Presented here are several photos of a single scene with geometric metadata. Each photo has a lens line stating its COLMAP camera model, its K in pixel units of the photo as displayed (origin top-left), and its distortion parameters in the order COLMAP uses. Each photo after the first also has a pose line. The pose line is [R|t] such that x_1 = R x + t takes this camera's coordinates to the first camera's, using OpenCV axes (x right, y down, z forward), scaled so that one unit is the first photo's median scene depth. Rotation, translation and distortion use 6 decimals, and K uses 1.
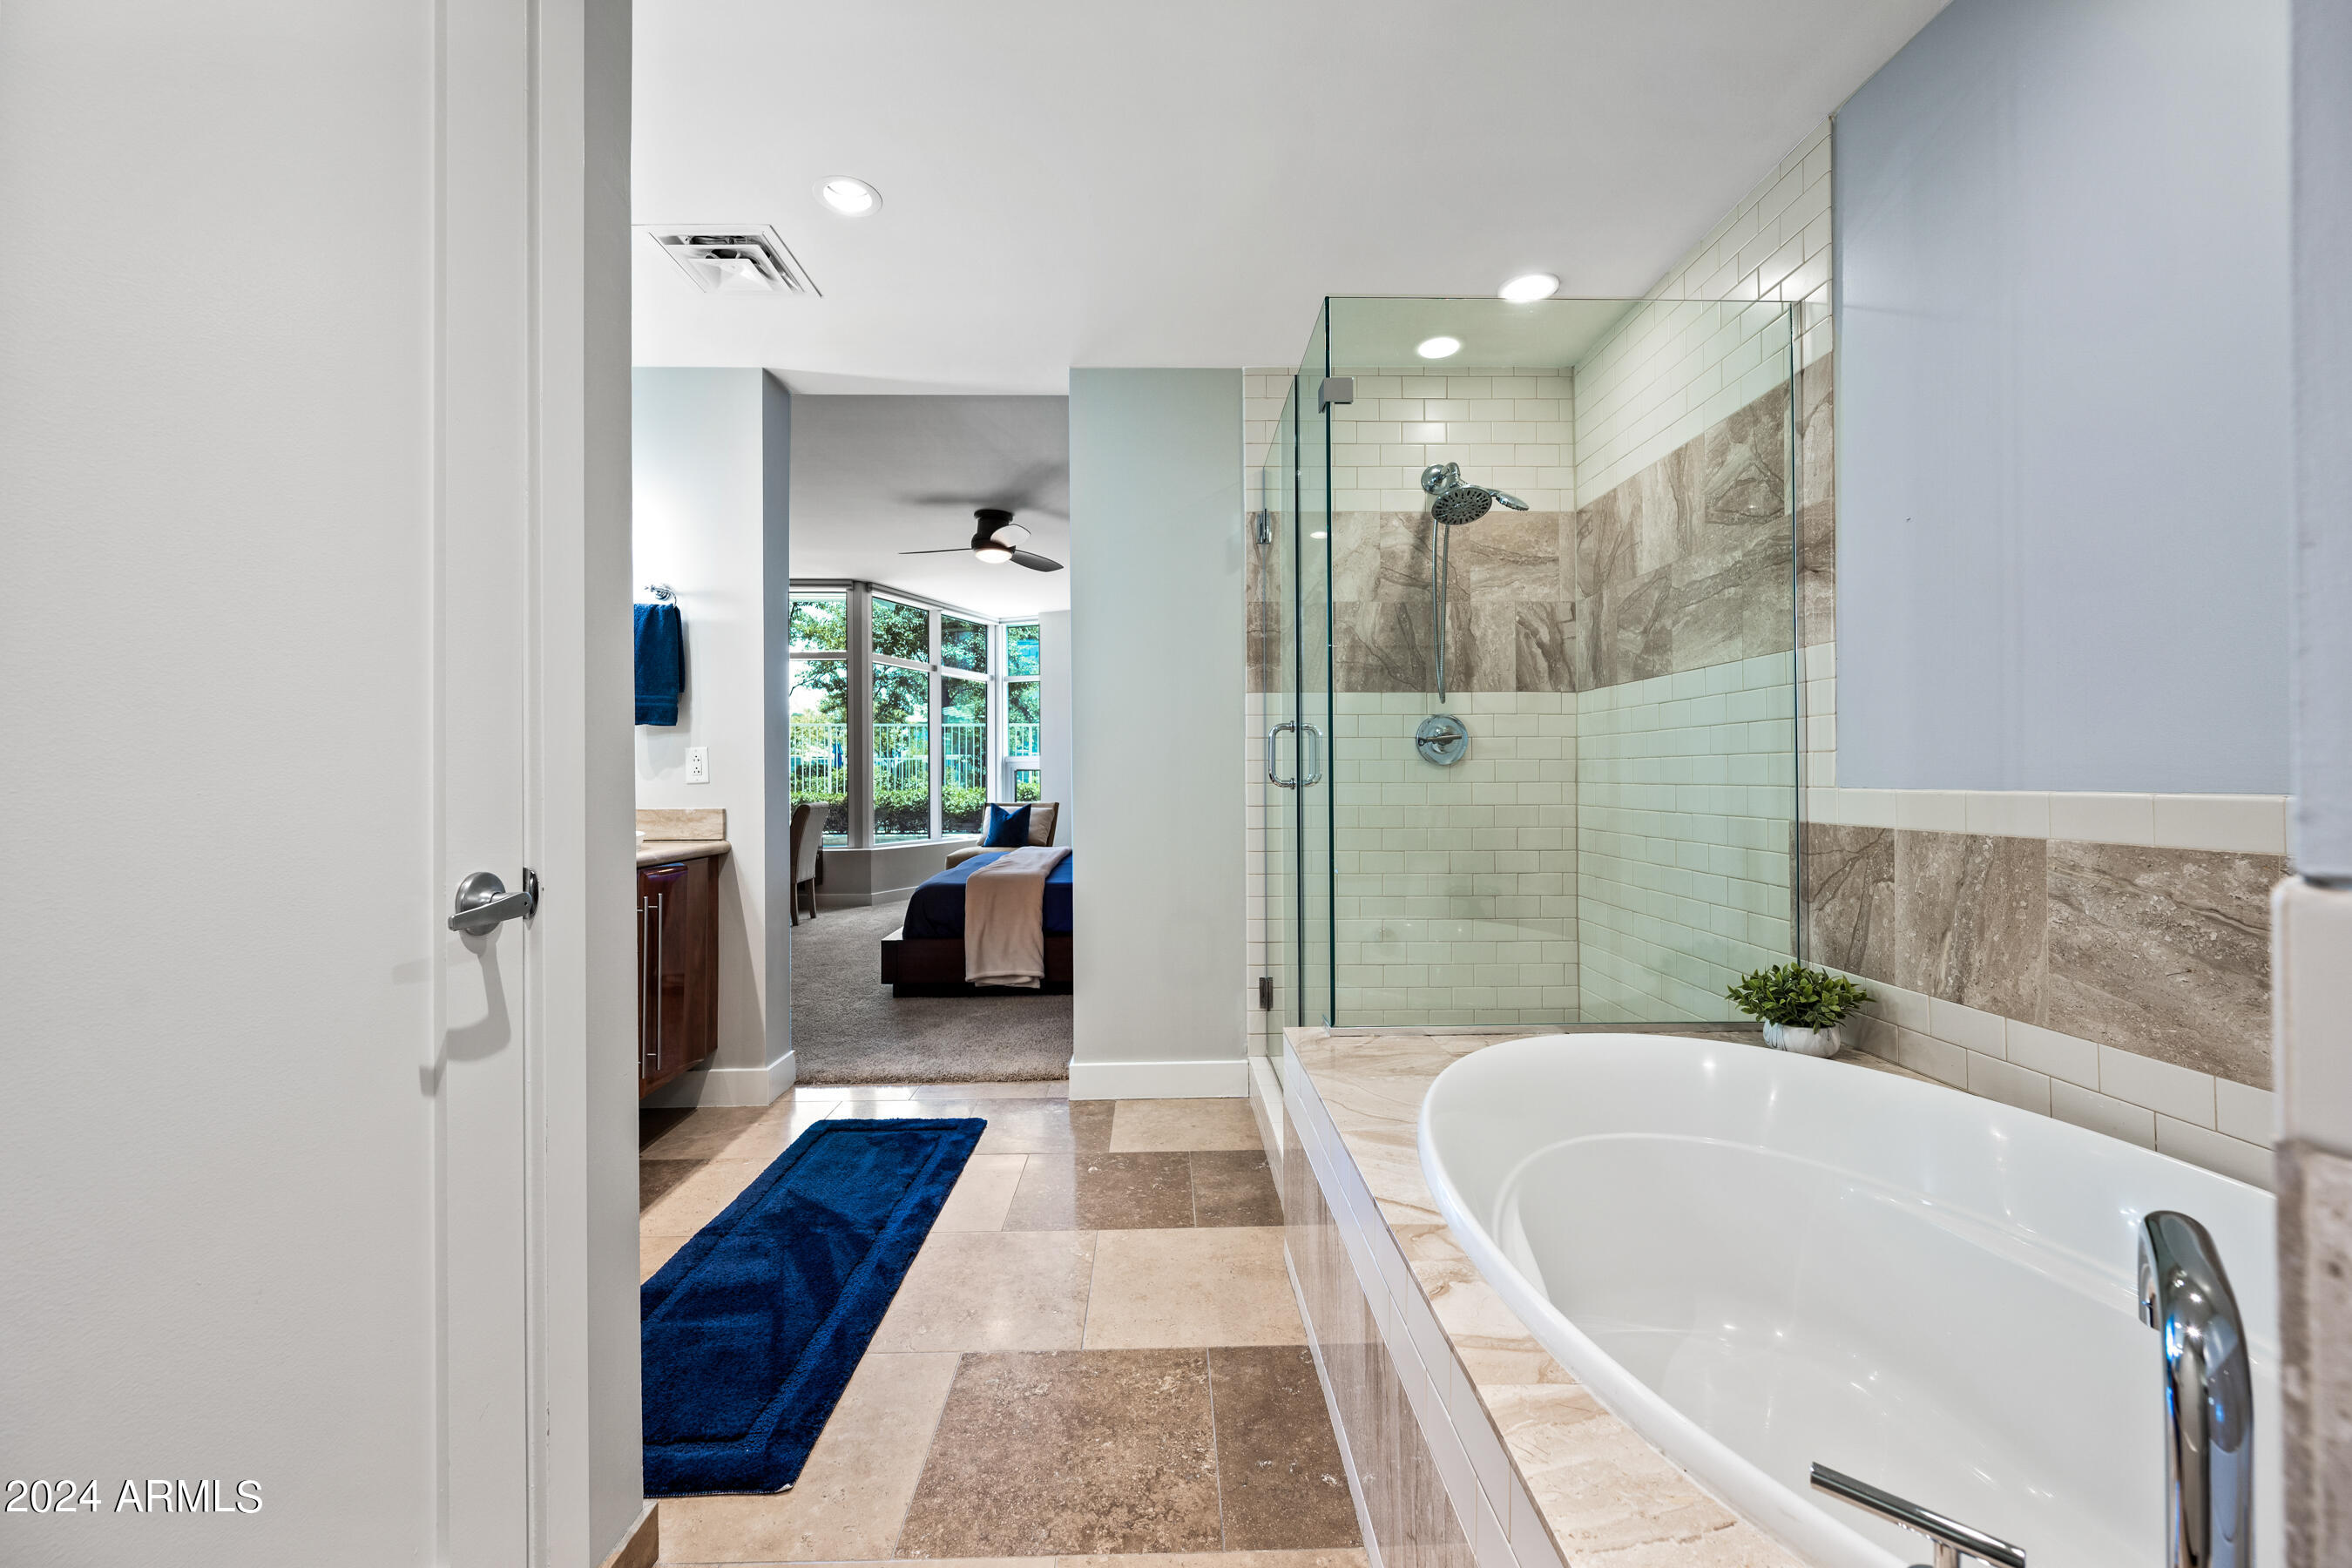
lens RADIAL K [[917.4, 0, 1176.0], [0, 917.4, 784.0], [0, 0, 1]] dist [-0.000215, 0.000053]
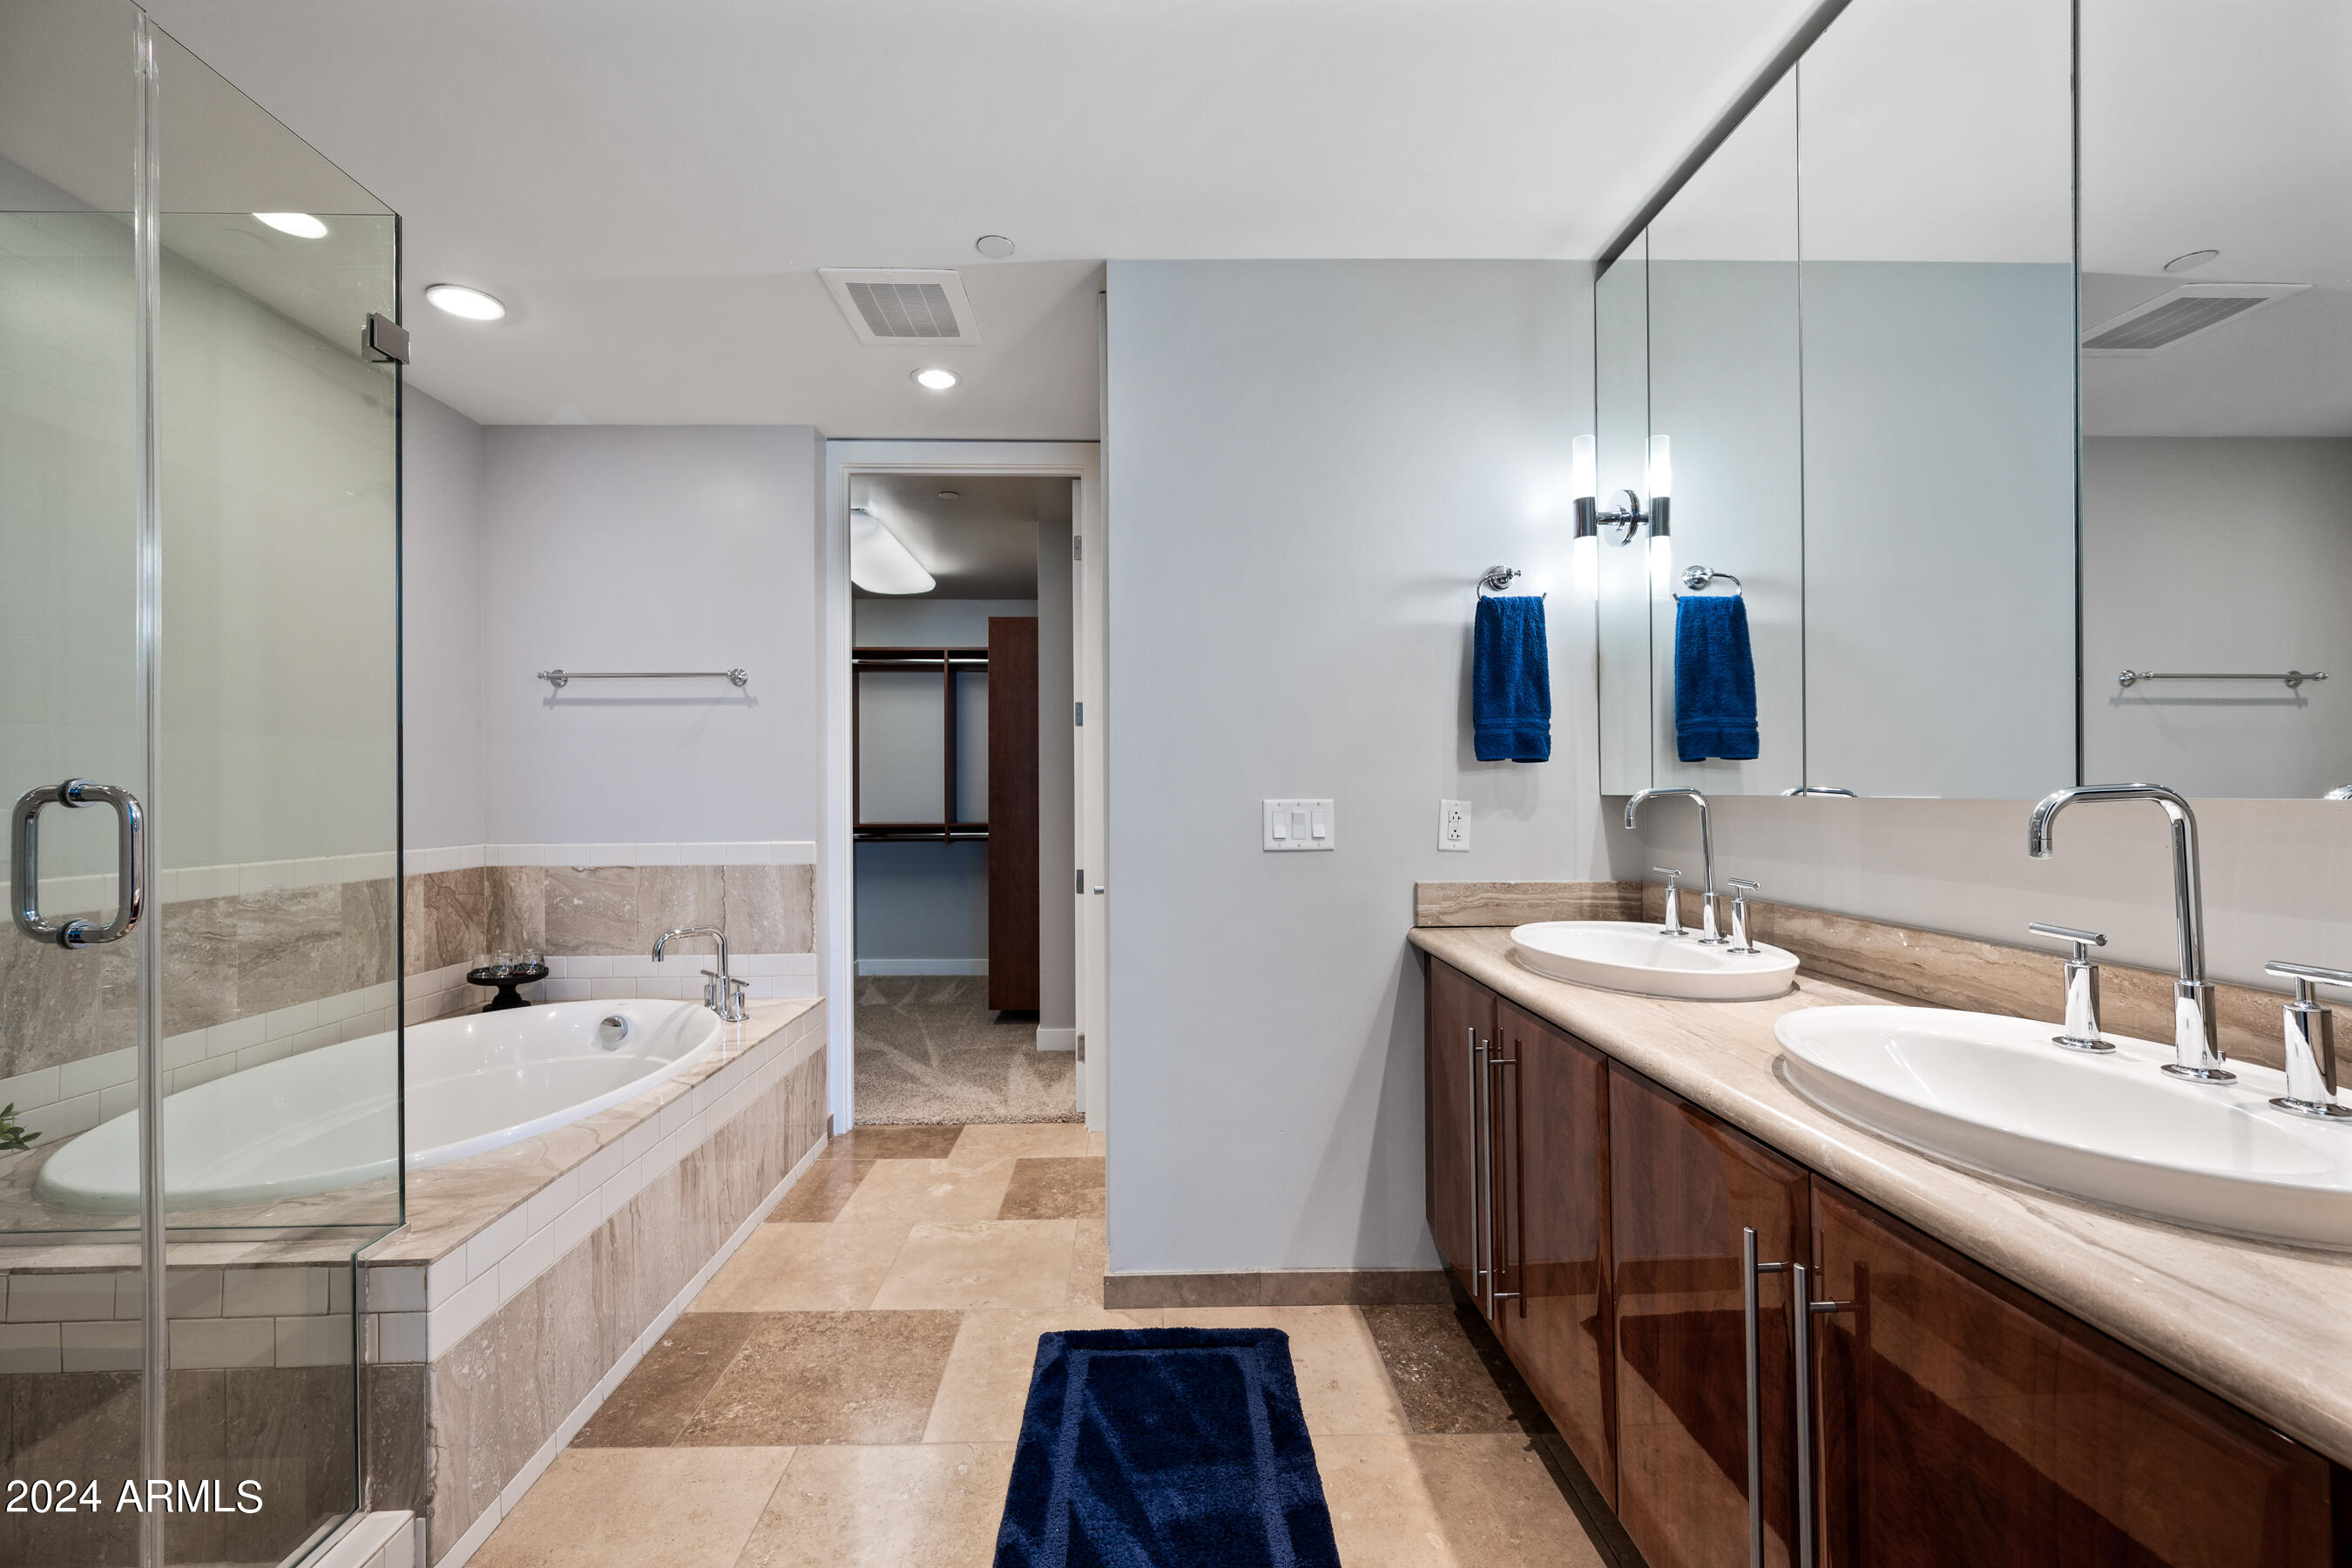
lens RADIAL K [[931.5, 0, 1176.0], [0, 931.5, 784.0], [0, 0, 1]] dist [-0.000642, 0.000032]
pose [[-0.999795, 0.009035, -0.018114, -0.546801], [0.009023, 0.999959, 0.000726, -0.103621], [0.018120, 0.000563, -0.999836, 2.206530]]
